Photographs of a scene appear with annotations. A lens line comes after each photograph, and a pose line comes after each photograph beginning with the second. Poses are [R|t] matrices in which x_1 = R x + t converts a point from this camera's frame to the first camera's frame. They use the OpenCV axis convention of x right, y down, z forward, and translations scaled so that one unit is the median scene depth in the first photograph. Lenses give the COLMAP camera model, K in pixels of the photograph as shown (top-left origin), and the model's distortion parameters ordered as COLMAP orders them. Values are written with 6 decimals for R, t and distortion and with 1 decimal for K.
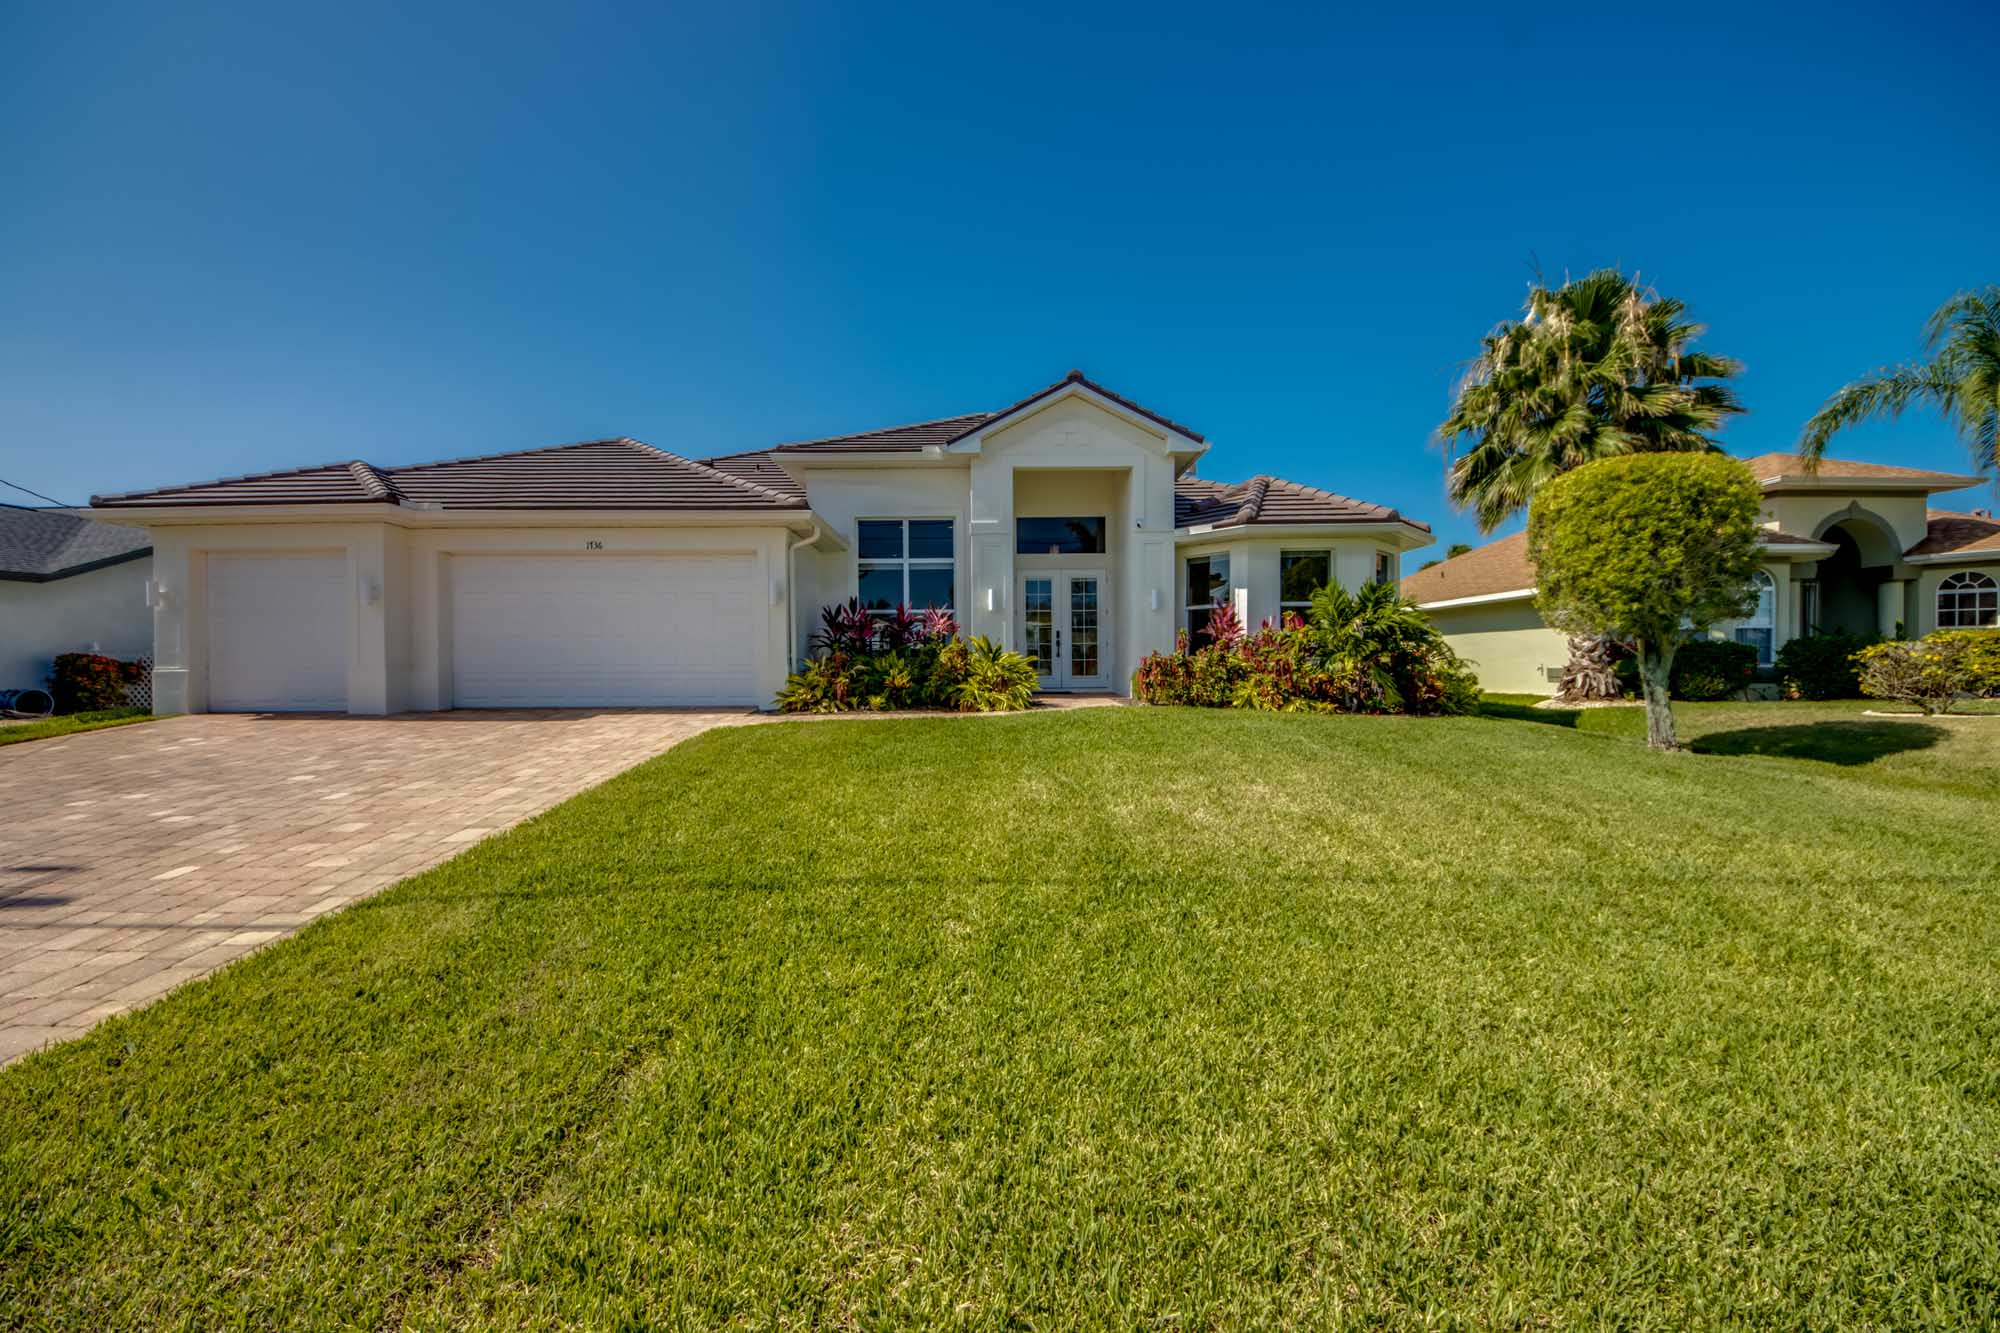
lens RADIAL K [[749.1, 0, 987.8], [0, 749.1, 669.7], [0, 0, 1]] dist [0.000735, -0.000144]
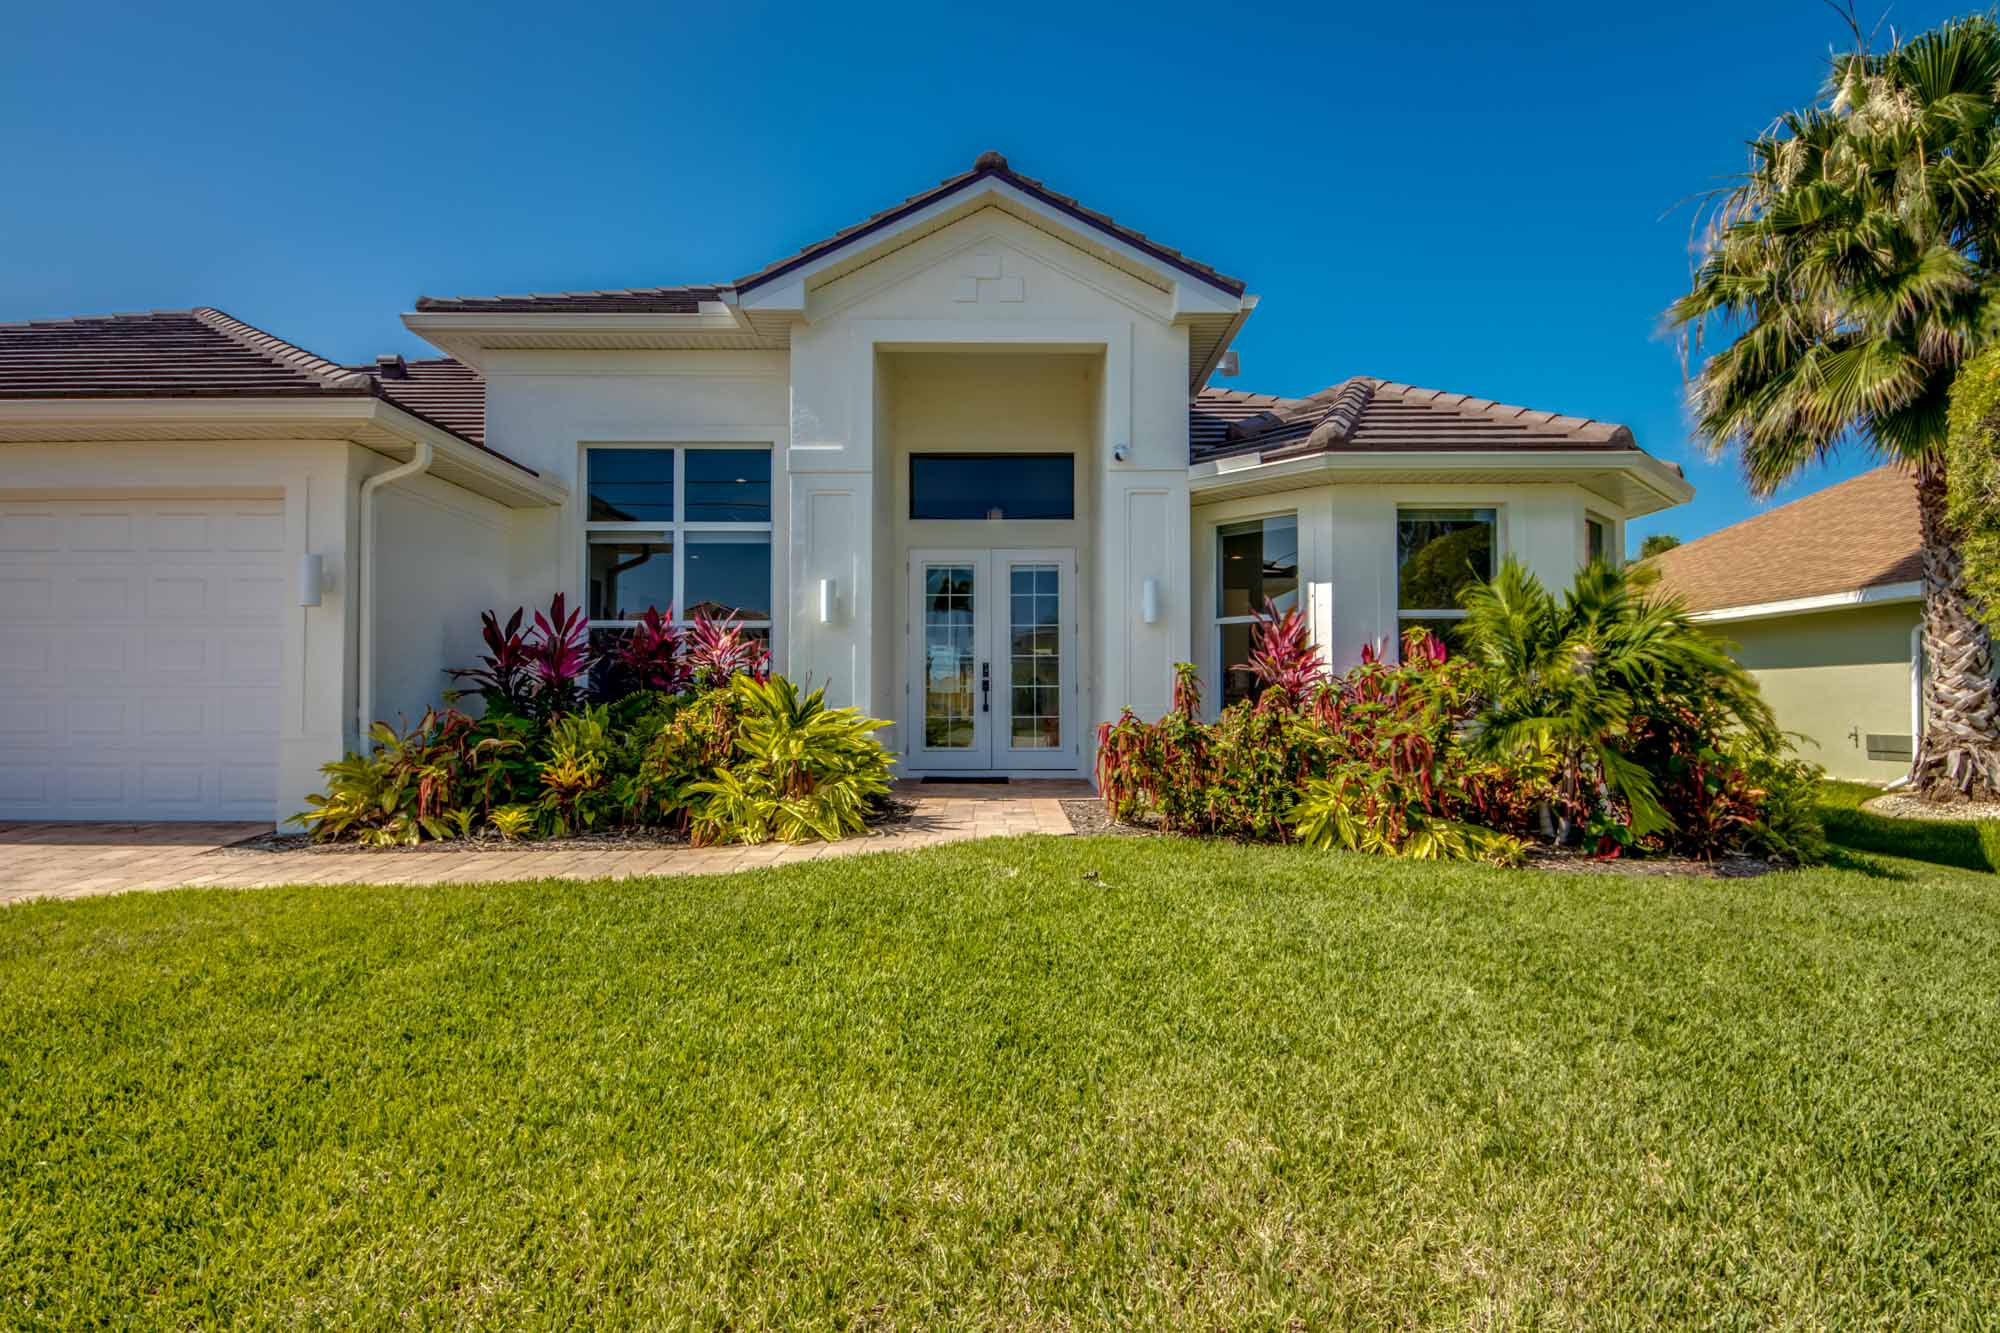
lens RADIAL K [[1045.6, 0, 1000.0], [0, 1045.6, 666.5], [0, 0, 1]] dist [-0.008350, -0.000978]
pose [[0.999887, 0.007058, 0.013285, 0.110014], [-0.006475, 0.999036, -0.043428, -0.019477], [-0.013578, 0.043337, 0.998968, 0.292413]]
